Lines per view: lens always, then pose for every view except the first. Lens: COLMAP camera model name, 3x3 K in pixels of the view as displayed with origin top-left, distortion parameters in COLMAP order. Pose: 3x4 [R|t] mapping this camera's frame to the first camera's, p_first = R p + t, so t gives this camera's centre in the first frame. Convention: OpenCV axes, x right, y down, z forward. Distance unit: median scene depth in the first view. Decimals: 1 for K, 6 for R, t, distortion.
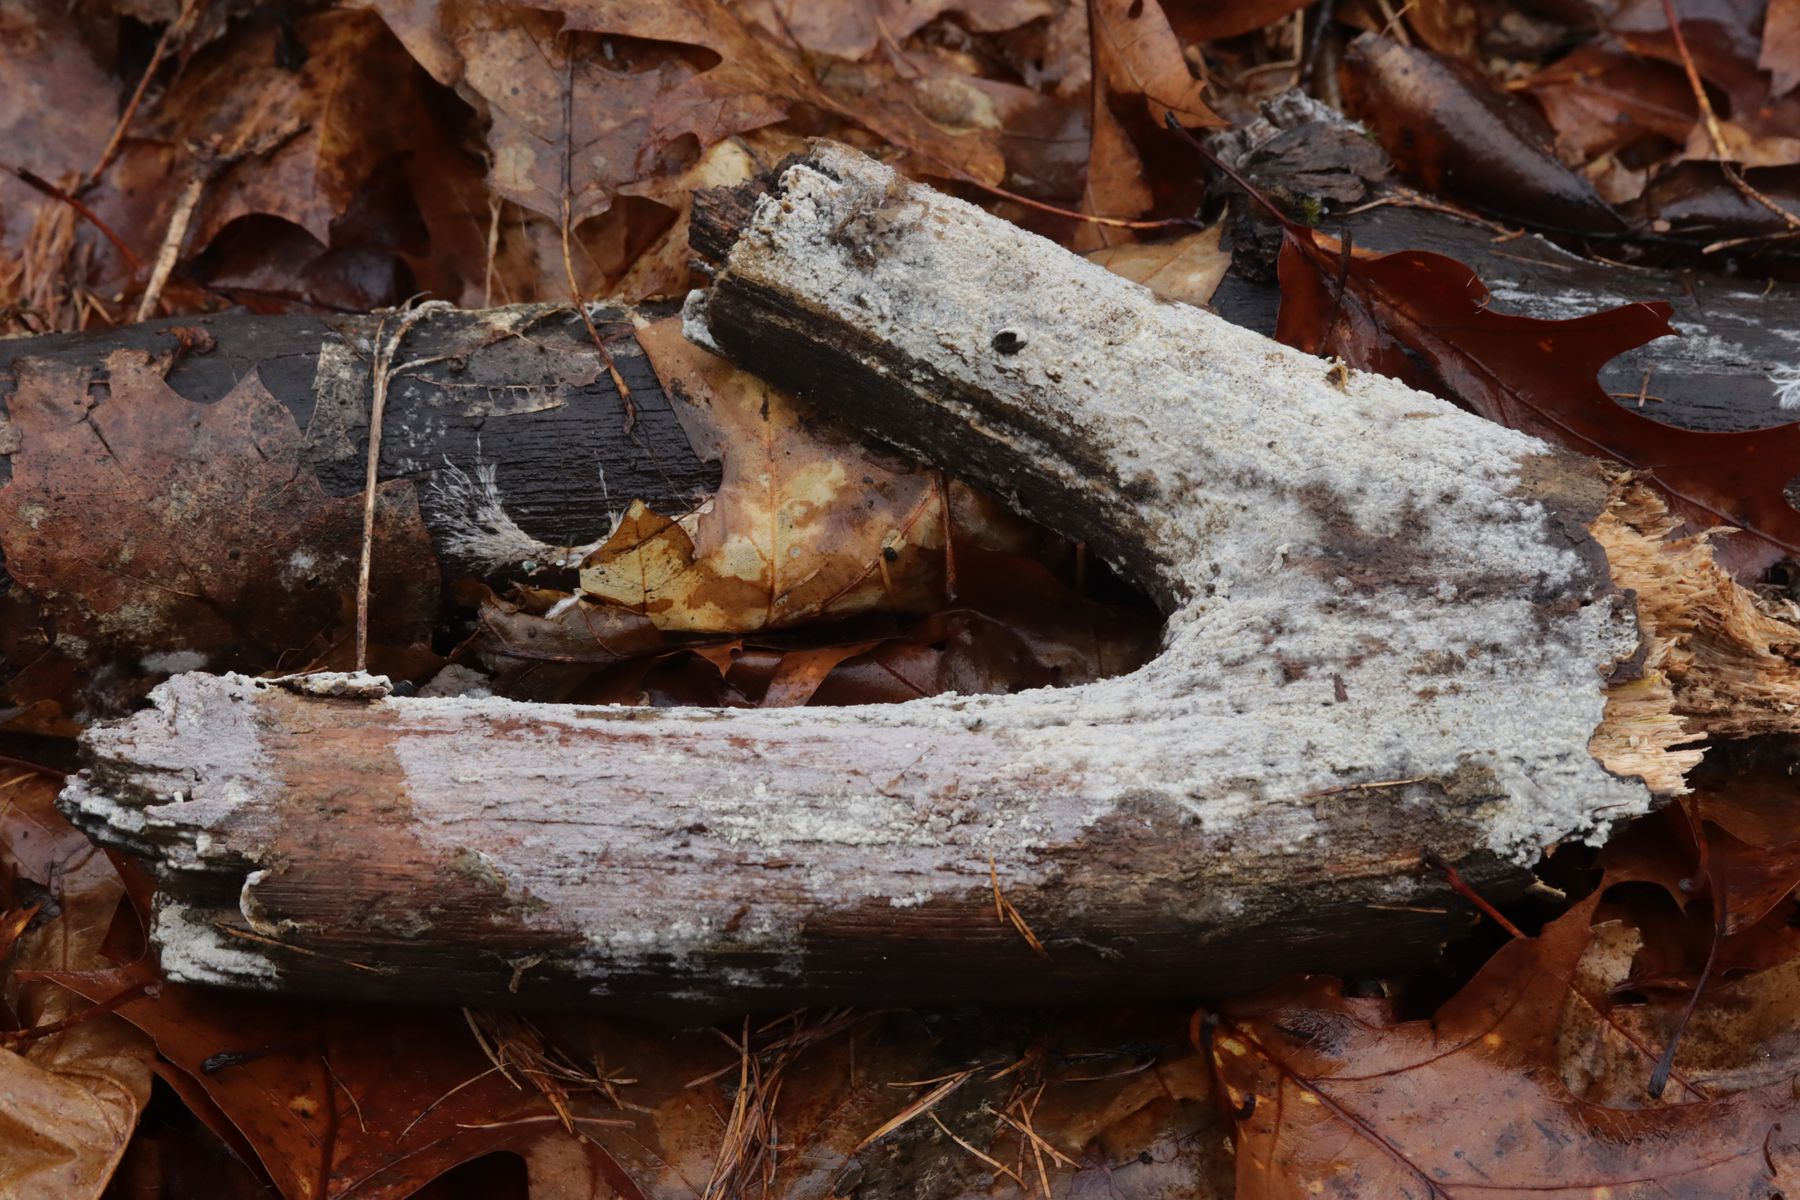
lens RADIAL K [[6576.9, 0, 900.0], [0, 6576.9, 600.0], [0, 0, 1]] dist [0.025257, -0.904415]
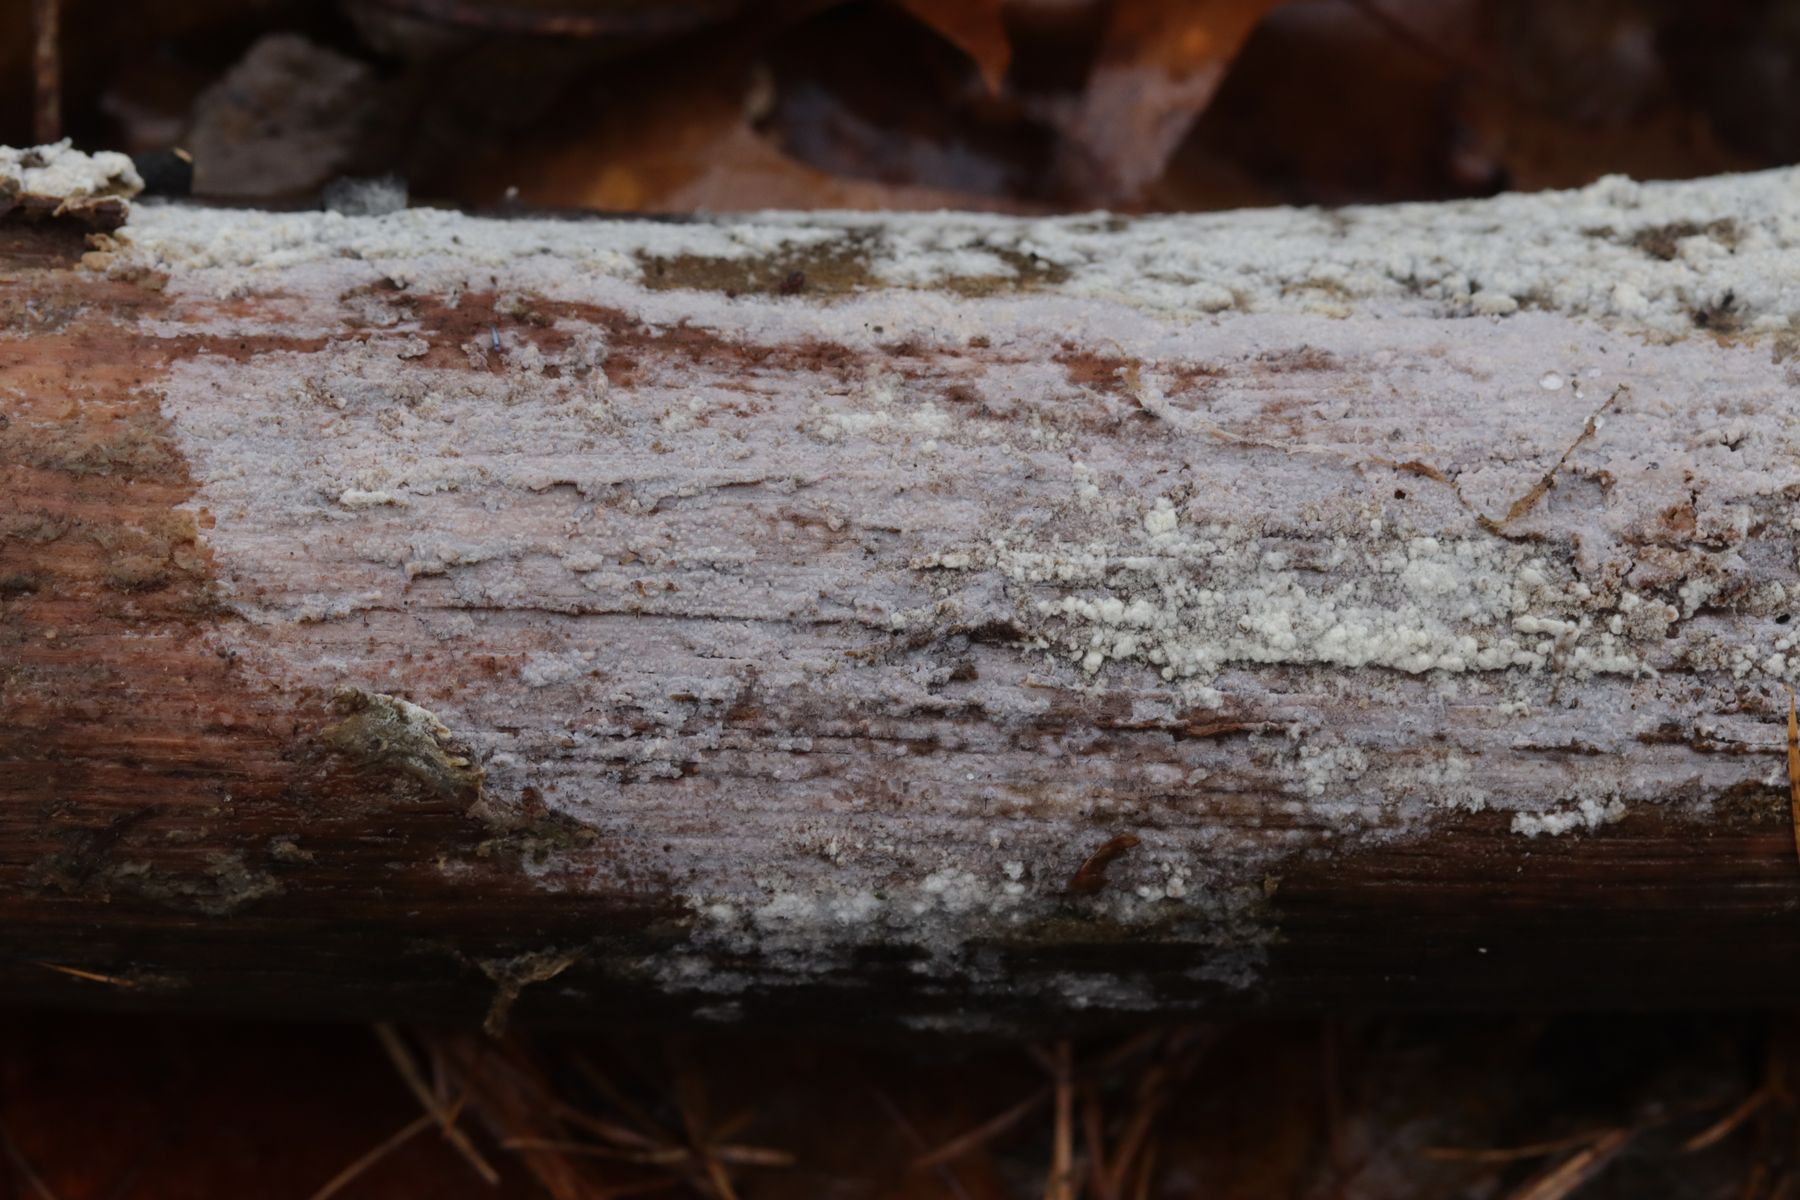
lens RADIAL K [[6576.9, 0, 900.0], [0, 6576.9, 600.0], [0, 0, 1]] dist [0.025257, -0.904415]
pose [[0.997692, -0.010811, 0.067029, -0.060908], [-0.008203, 0.960819, 0.277056, -0.069222], [-0.067398, -0.276967, 0.958513, 0.647973]]
